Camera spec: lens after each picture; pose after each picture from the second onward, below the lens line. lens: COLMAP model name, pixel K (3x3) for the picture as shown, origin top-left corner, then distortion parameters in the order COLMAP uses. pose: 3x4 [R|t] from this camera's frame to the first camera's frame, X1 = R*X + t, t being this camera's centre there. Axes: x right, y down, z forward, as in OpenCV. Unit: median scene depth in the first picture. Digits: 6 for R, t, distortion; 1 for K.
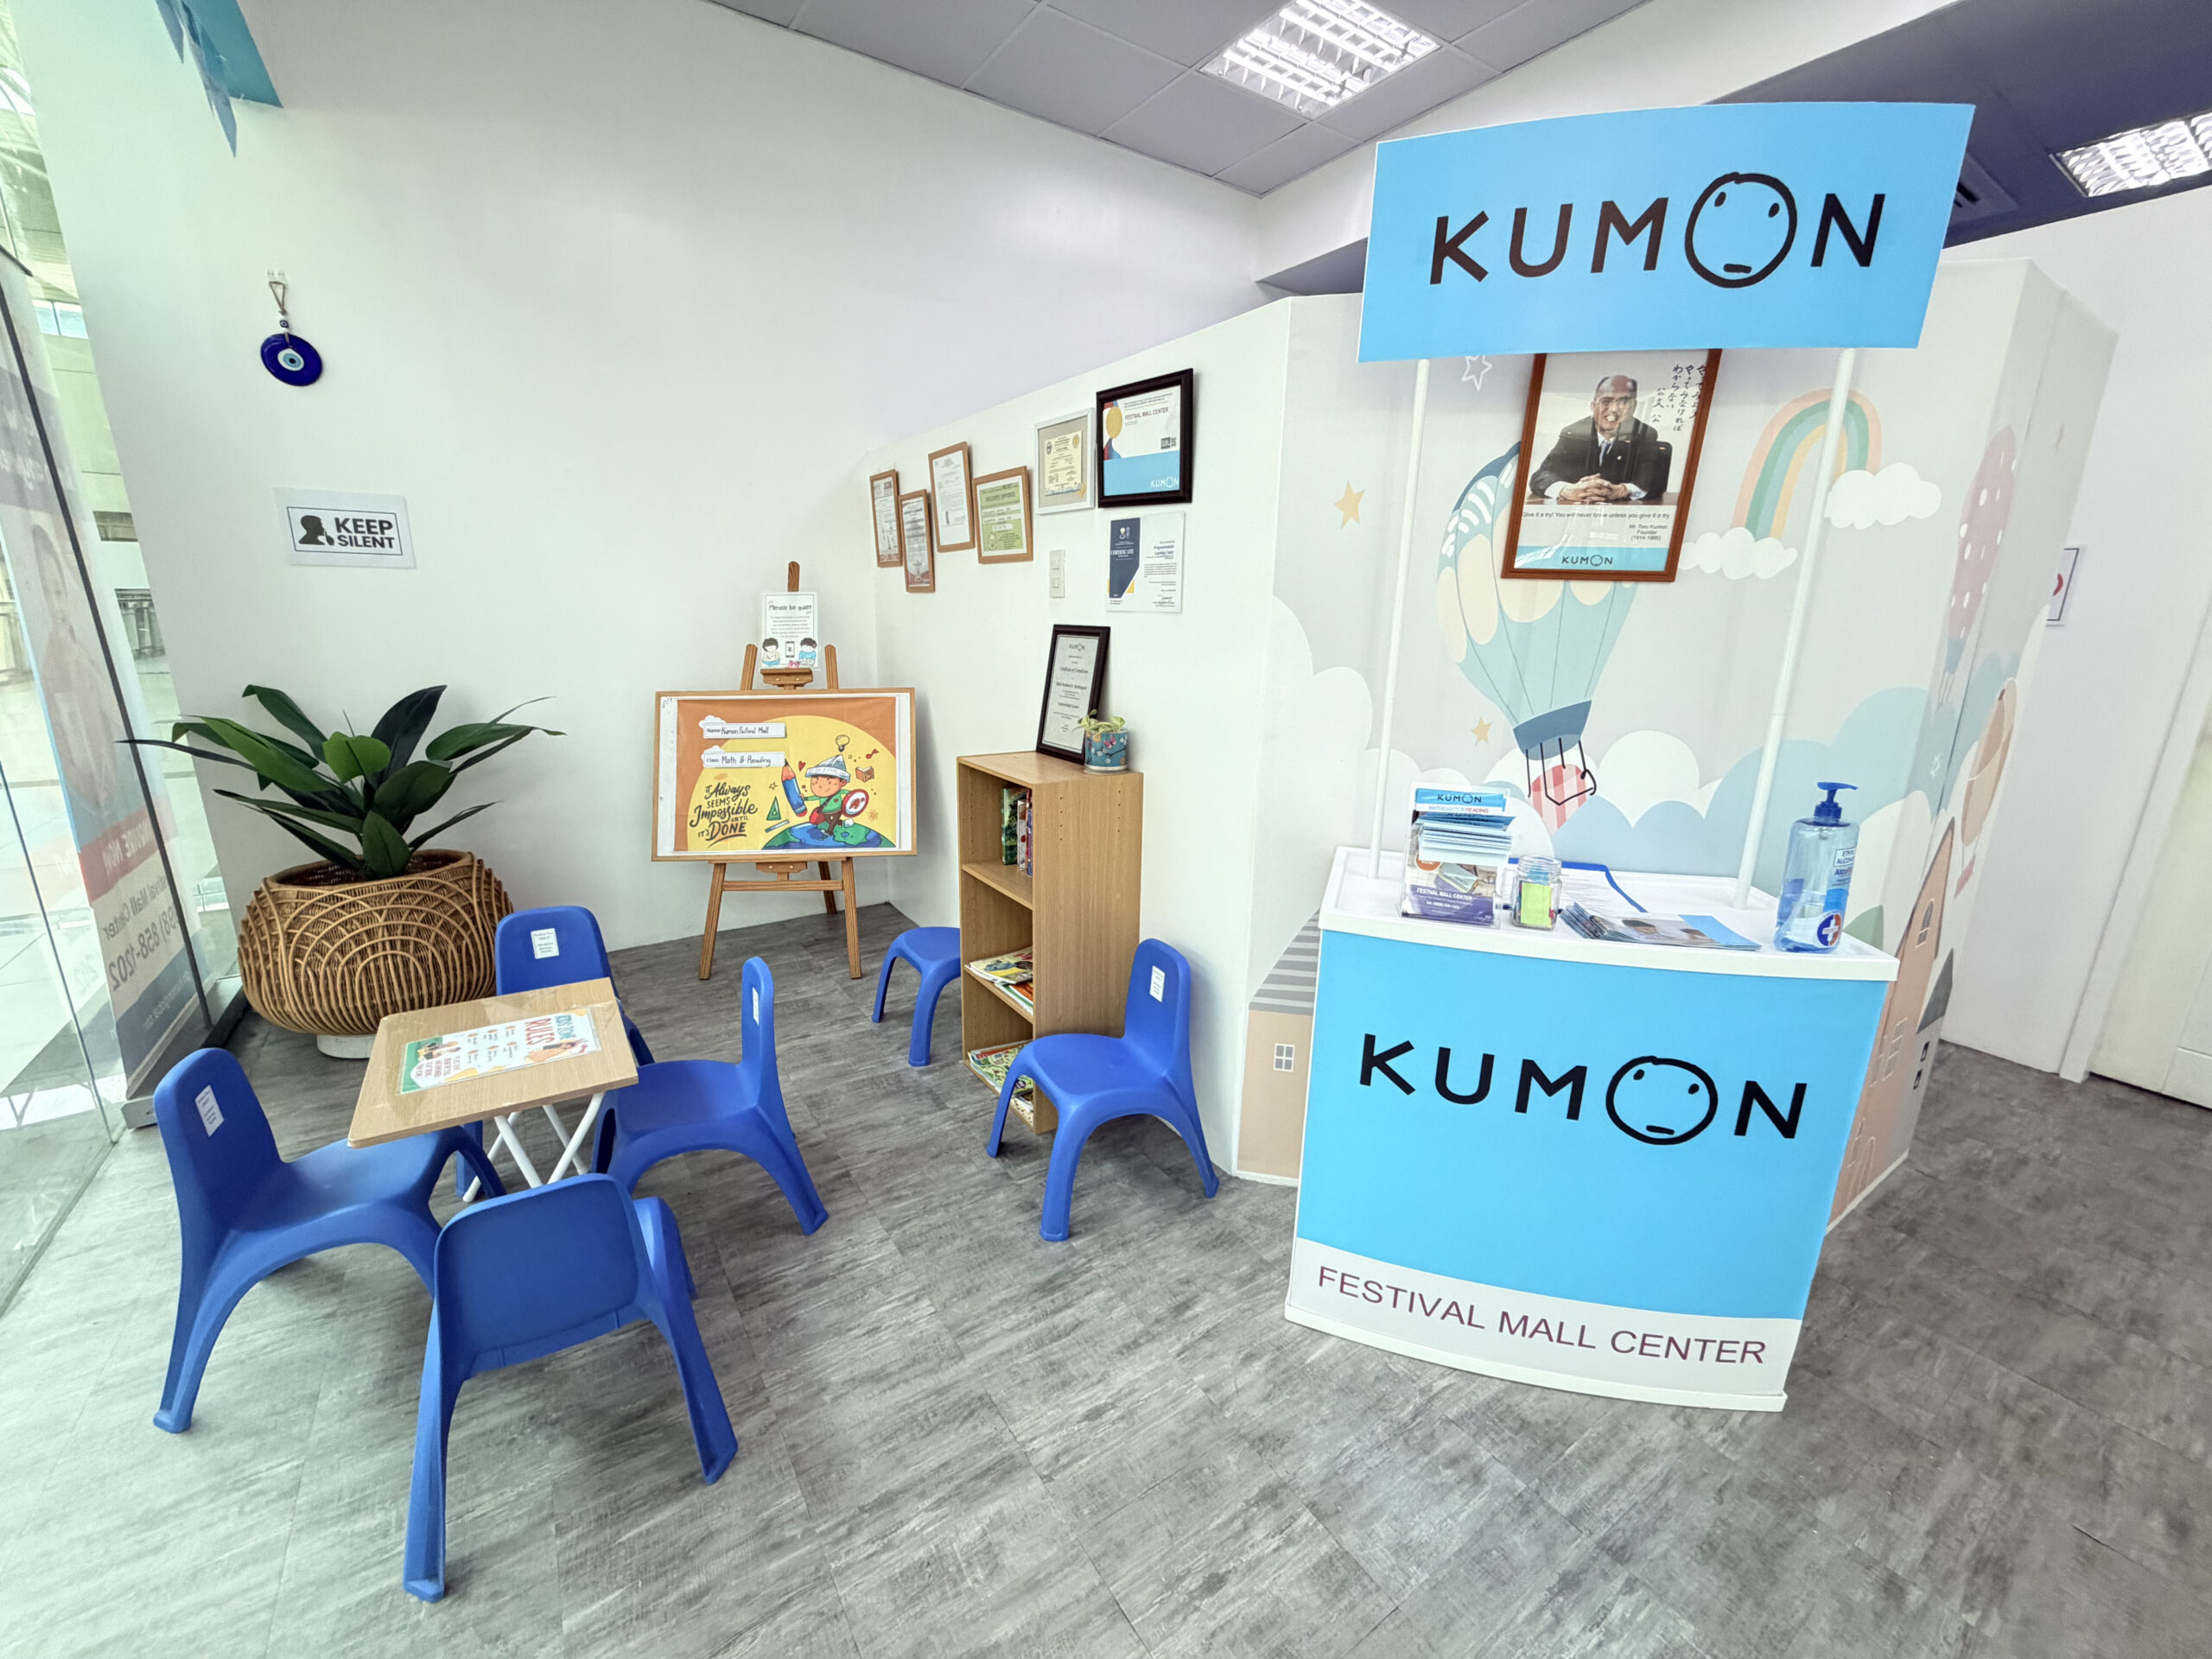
lens RADIAL K [[859.0, 0, 1075.2], [0, 859.0, 829.2], [0, 0, 1]] dist [-0.012001, 0.000082]
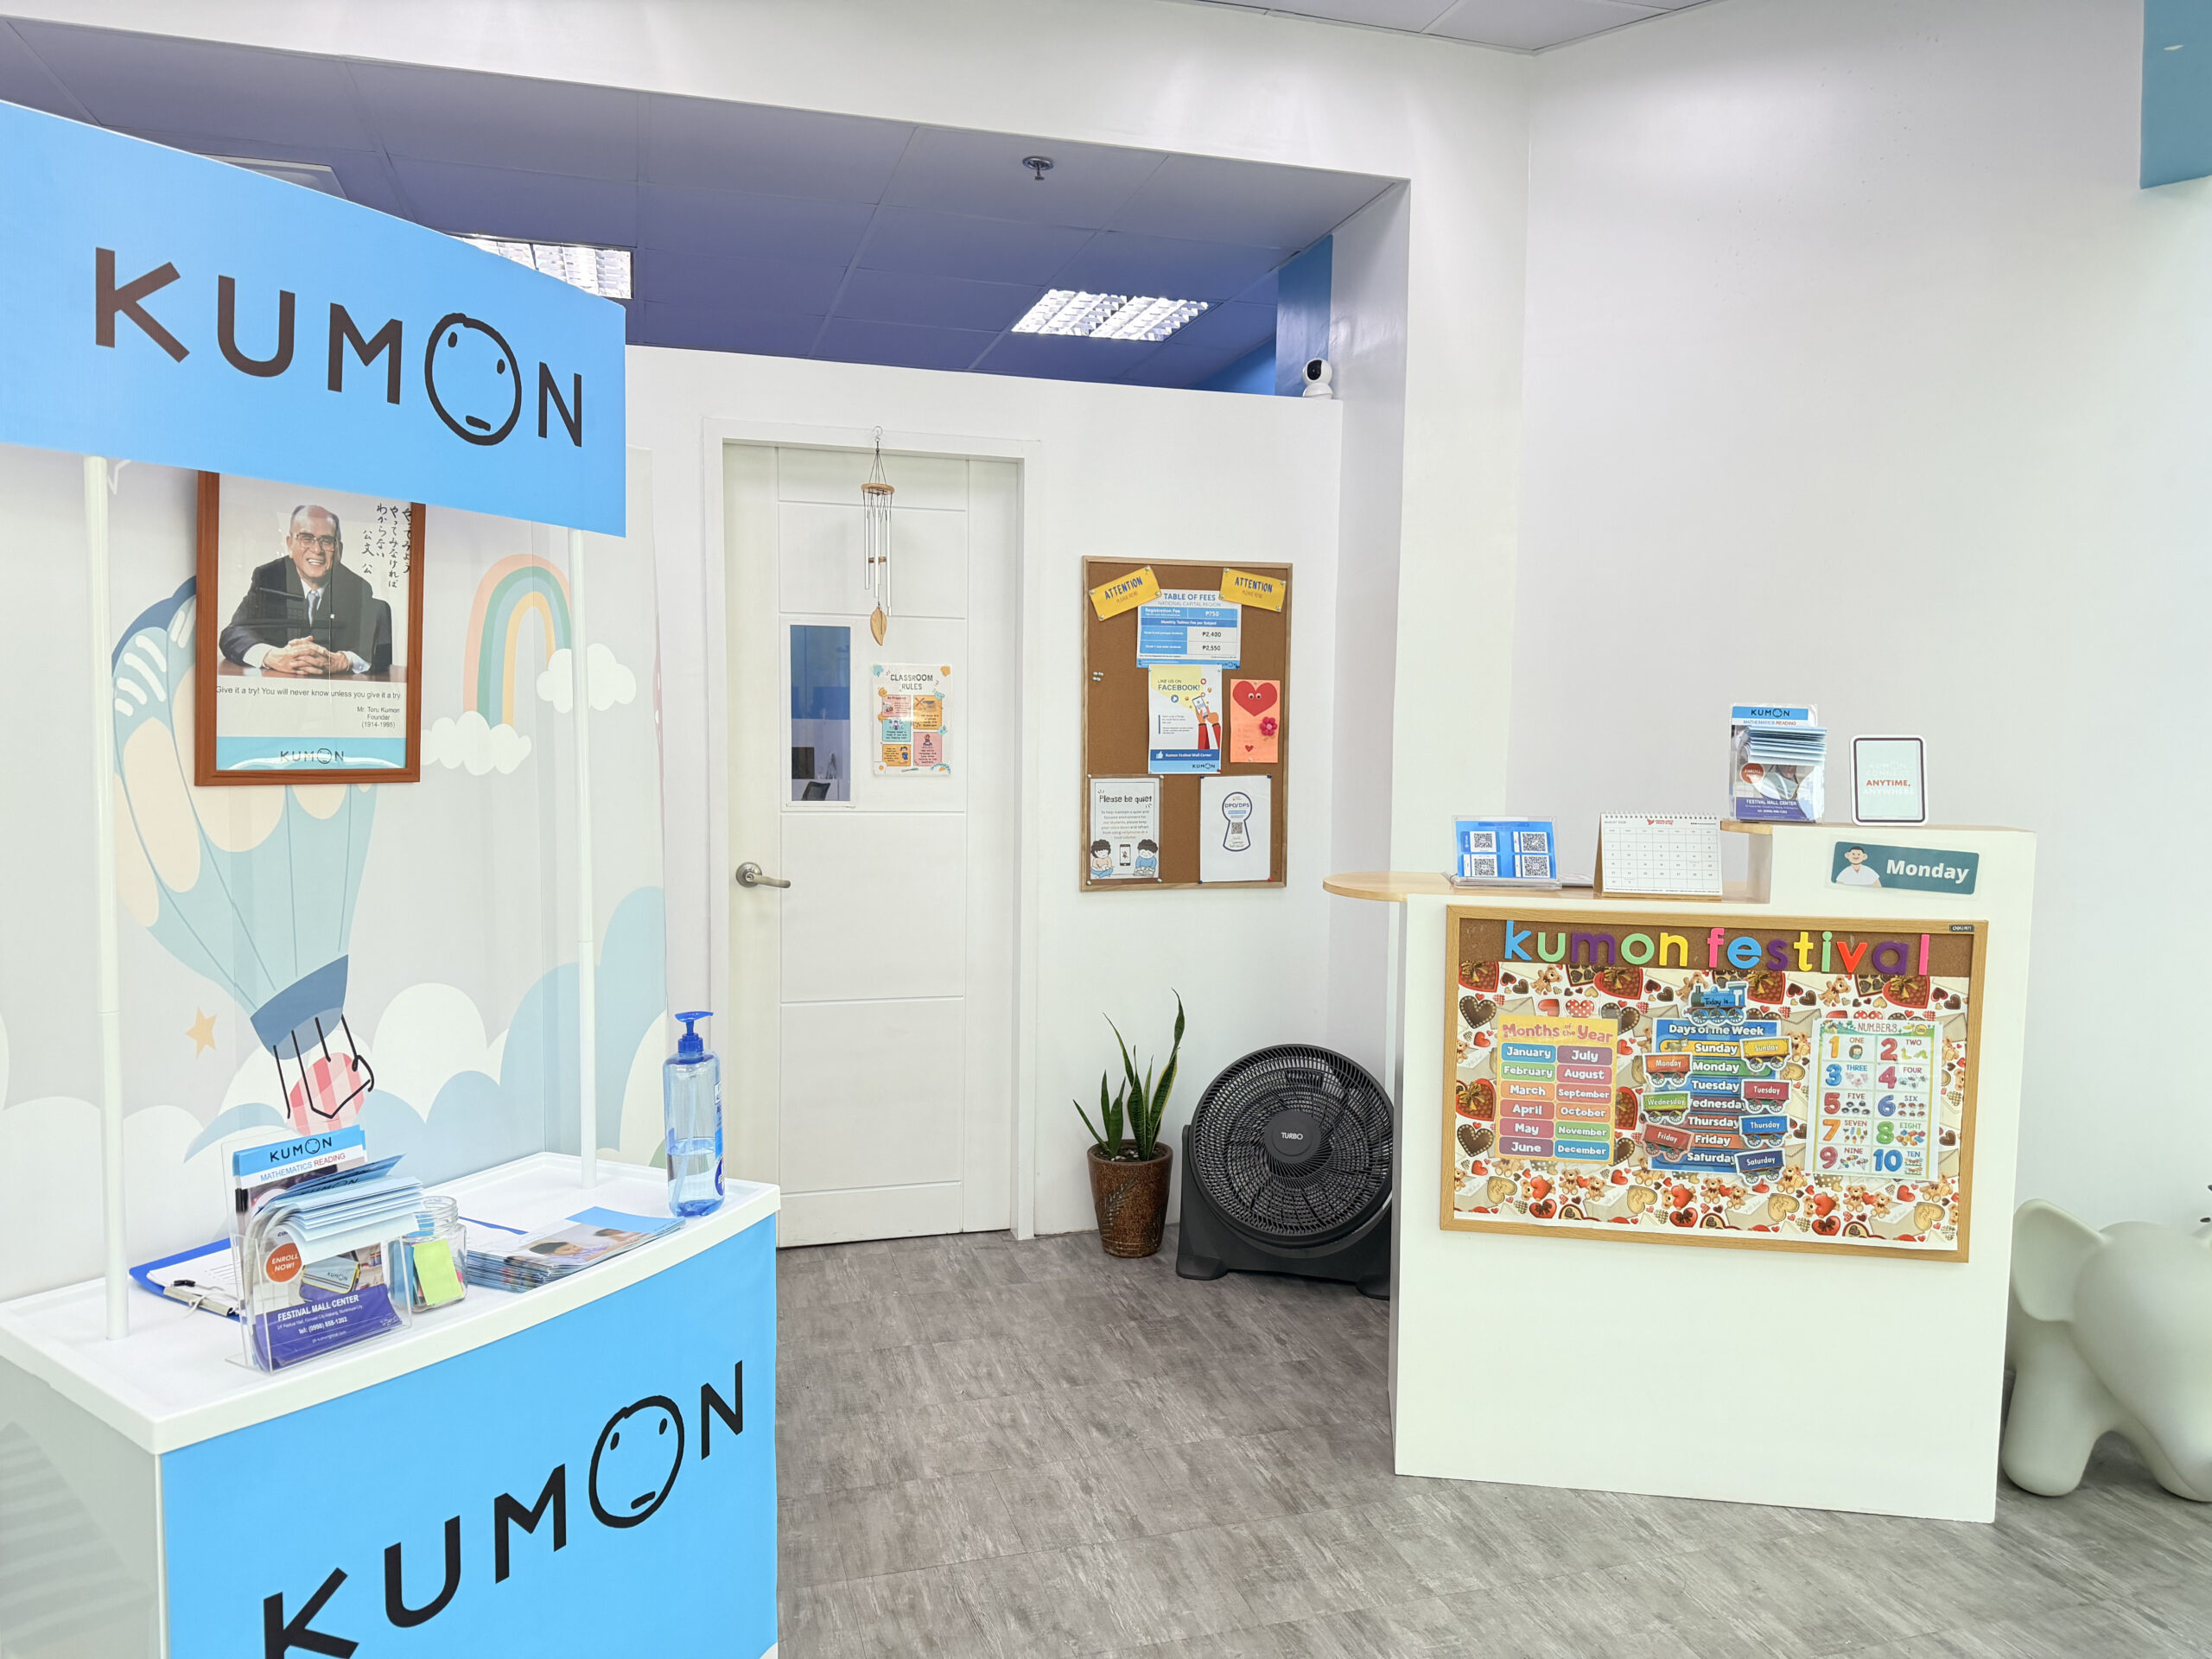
lens RADIAL K [[1531.9, 0, 1110.7], [0, 1531.9, 842.1], [0, 0, 1]] dist [-0.038470, 0.000658]
pose [[0.286548, -0.084853, 0.954301, -0.373953], [0.243033, 0.969927, 0.013267, -0.113059], [-0.926728, 0.228125, 0.298553, 0.074629]]
